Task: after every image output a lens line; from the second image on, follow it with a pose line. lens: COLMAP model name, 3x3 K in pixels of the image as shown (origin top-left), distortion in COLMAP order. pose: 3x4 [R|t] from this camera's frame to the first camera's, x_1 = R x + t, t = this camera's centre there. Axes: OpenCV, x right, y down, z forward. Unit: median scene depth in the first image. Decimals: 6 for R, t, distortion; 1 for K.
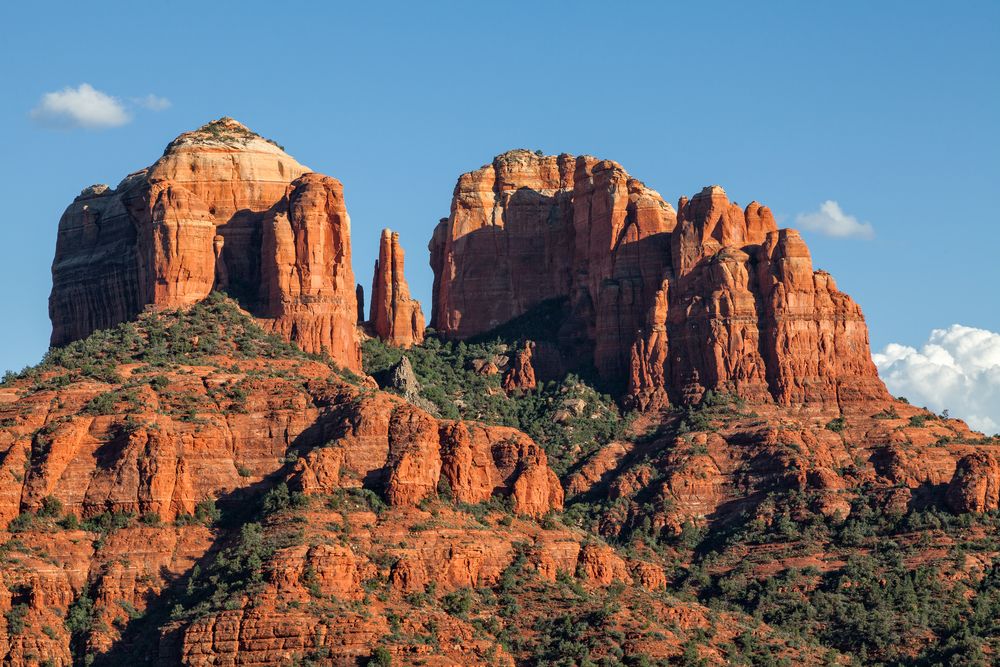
lens RADIAL K [[2932.0, 0, 500.0], [0, 2932.0, 333.5], [0, 0, 1]] dist [-0.003088, -0.383814]
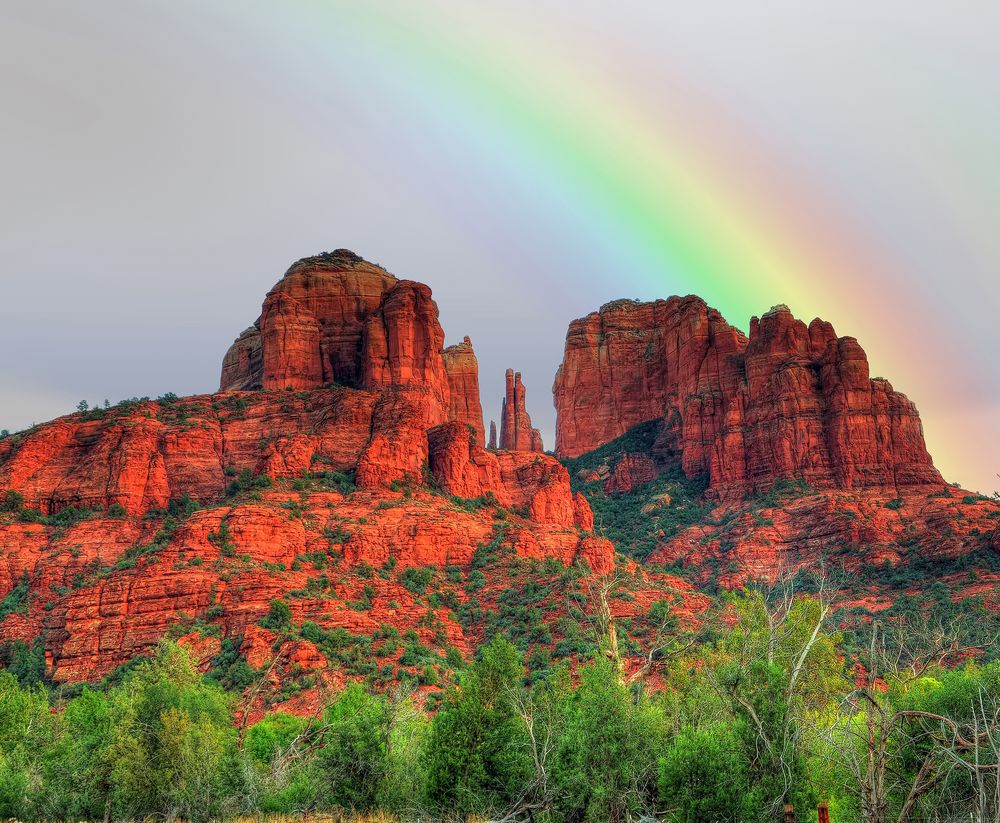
lens RADIAL K [[1888.1, 0, 503.2], [0, 1888.1, 487.4], [0, 0, 1]] dist [0.021045, 0.267728]
pose [[0.992568, -0.031270, -0.117609, 0.055250], [0.024414, 0.997942, -0.059289, 0.067202], [0.119221, 0.055977, 0.991289, 0.288641]]
